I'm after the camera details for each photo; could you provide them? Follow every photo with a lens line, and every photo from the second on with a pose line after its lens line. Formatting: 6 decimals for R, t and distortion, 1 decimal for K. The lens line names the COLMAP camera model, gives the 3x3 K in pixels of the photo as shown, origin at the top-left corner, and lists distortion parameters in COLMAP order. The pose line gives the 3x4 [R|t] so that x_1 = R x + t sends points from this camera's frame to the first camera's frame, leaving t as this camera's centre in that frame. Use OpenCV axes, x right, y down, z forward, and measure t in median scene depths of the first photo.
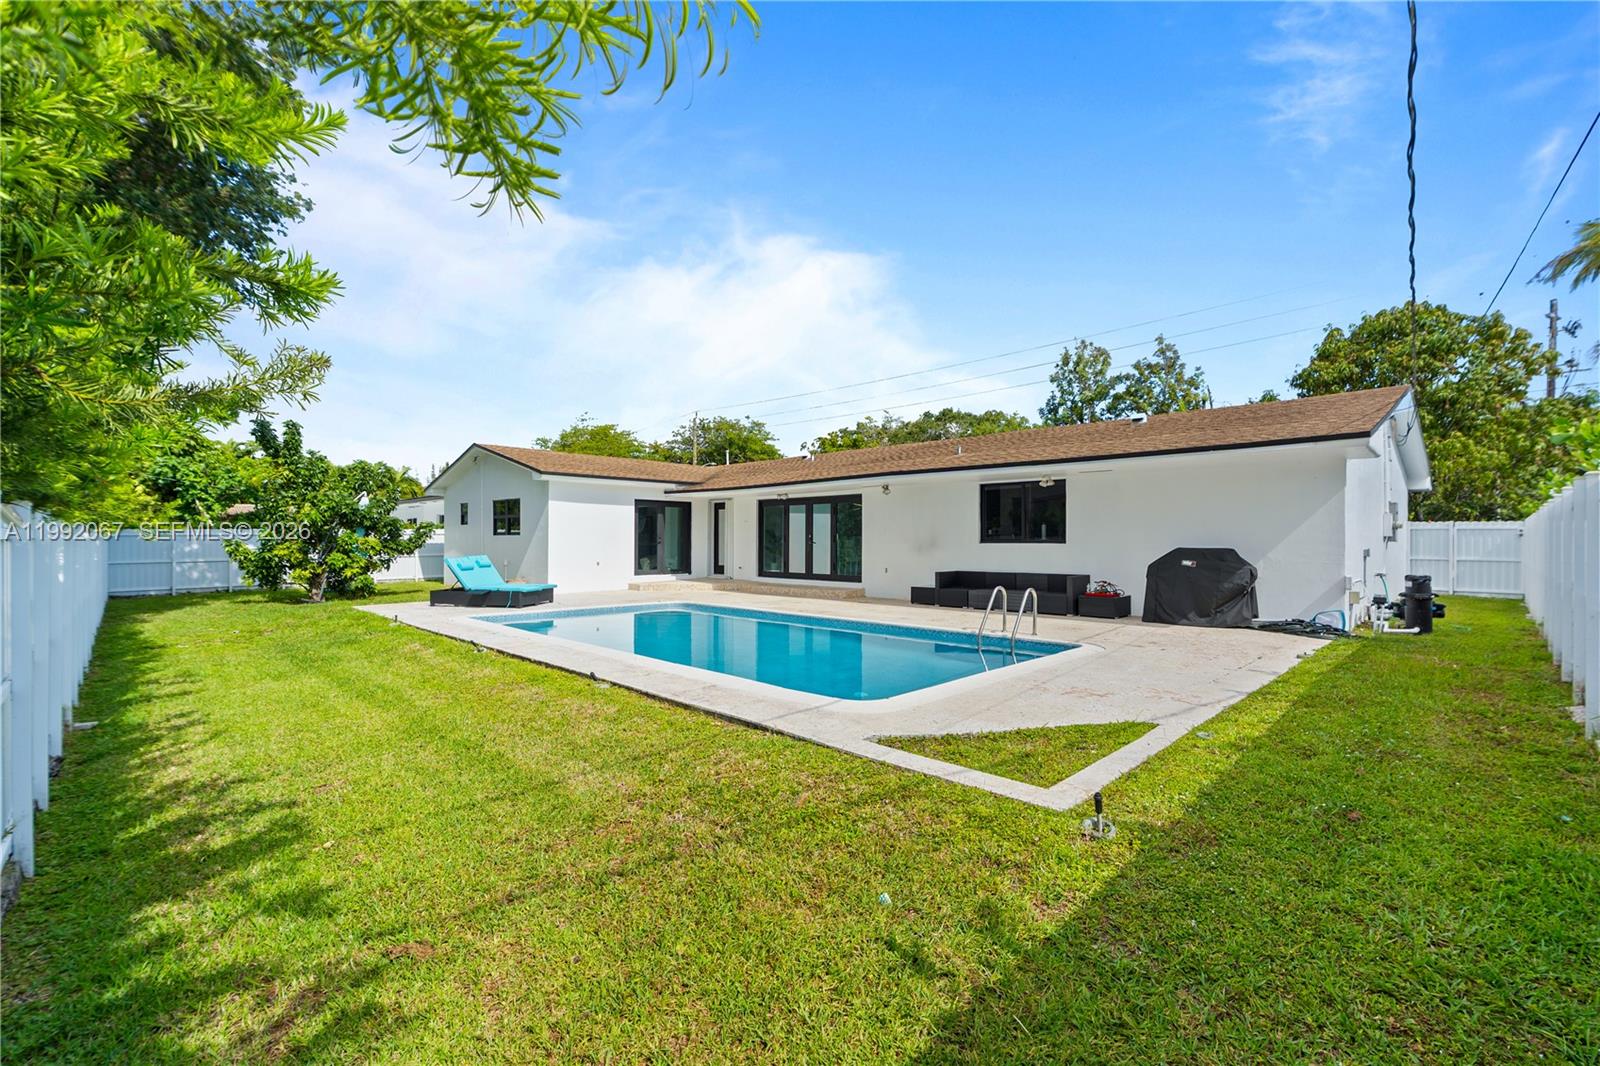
lens RADIAL K [[700.0, 0, 795.7], [0, 700.0, 534.2], [0, 0, 1]] dist [-0.013603, 0.000575]
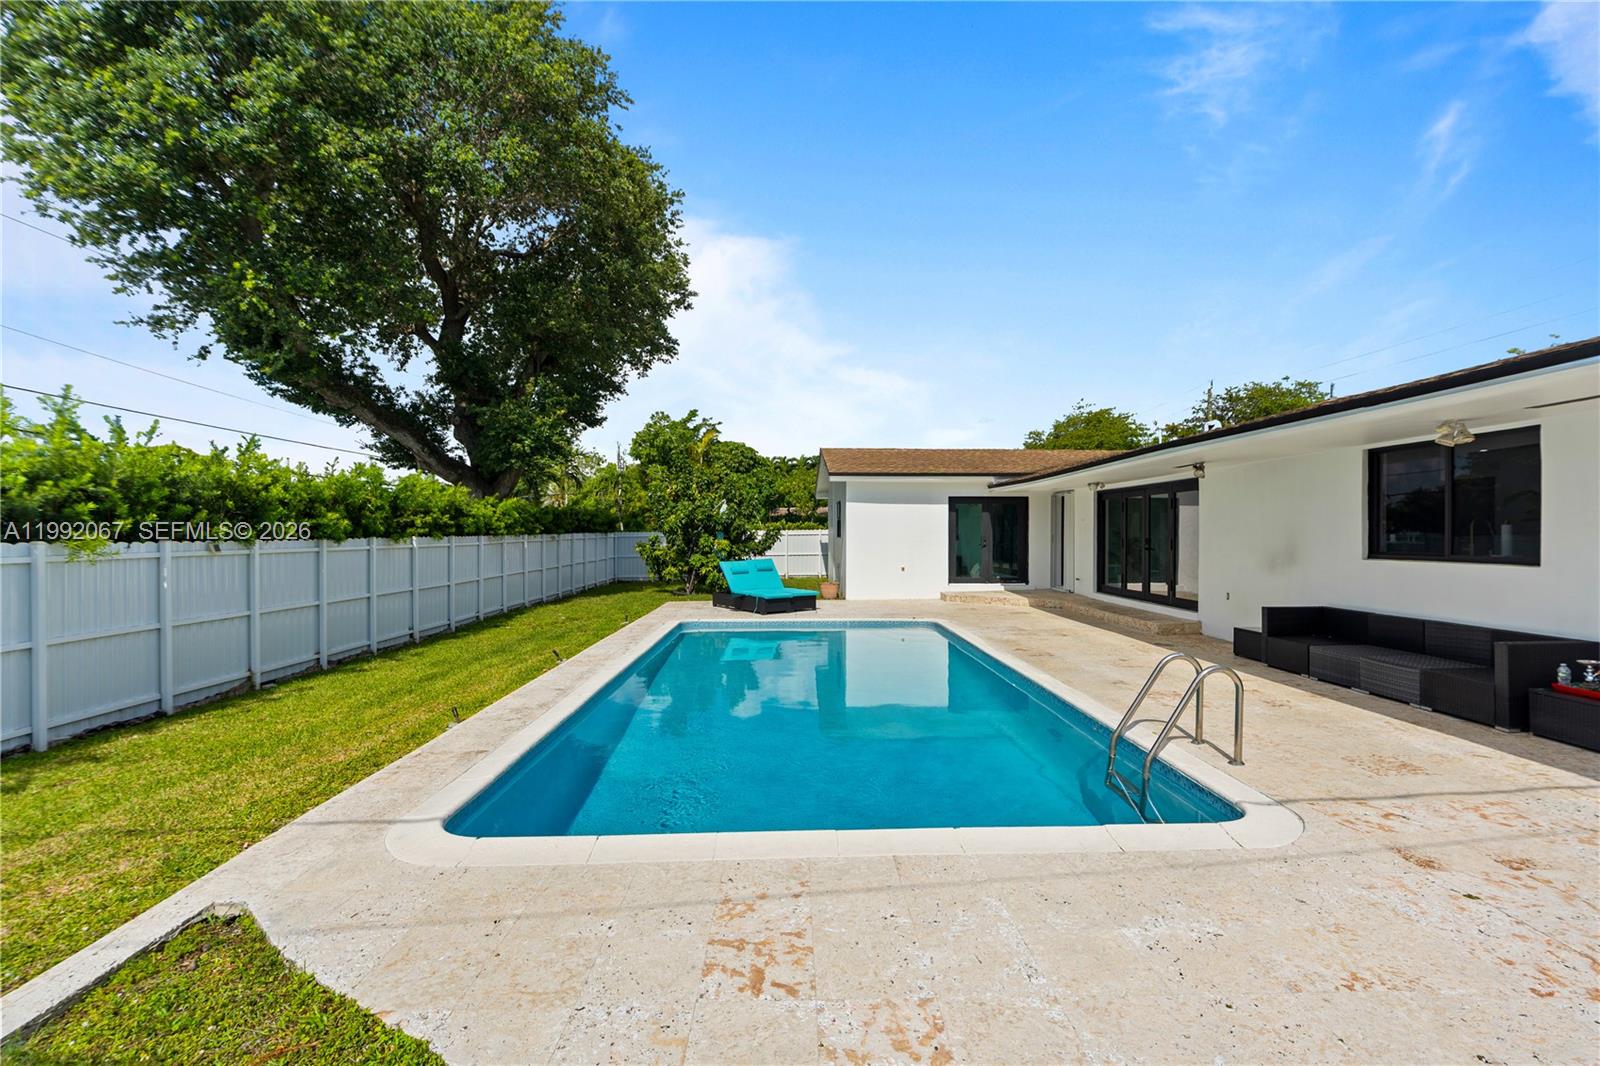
lens RADIAL K [[700.0, 0, 795.7], [0, 700.0, 534.2], [0, 0, 1]] dist [-0.013603, 0.000575]
pose [[0.730877, -0.001831, -0.682507, 0.251118], [0.008439, 0.999944, 0.006355, -0.011167], [0.682457, -0.010405, 0.730852, 0.248842]]
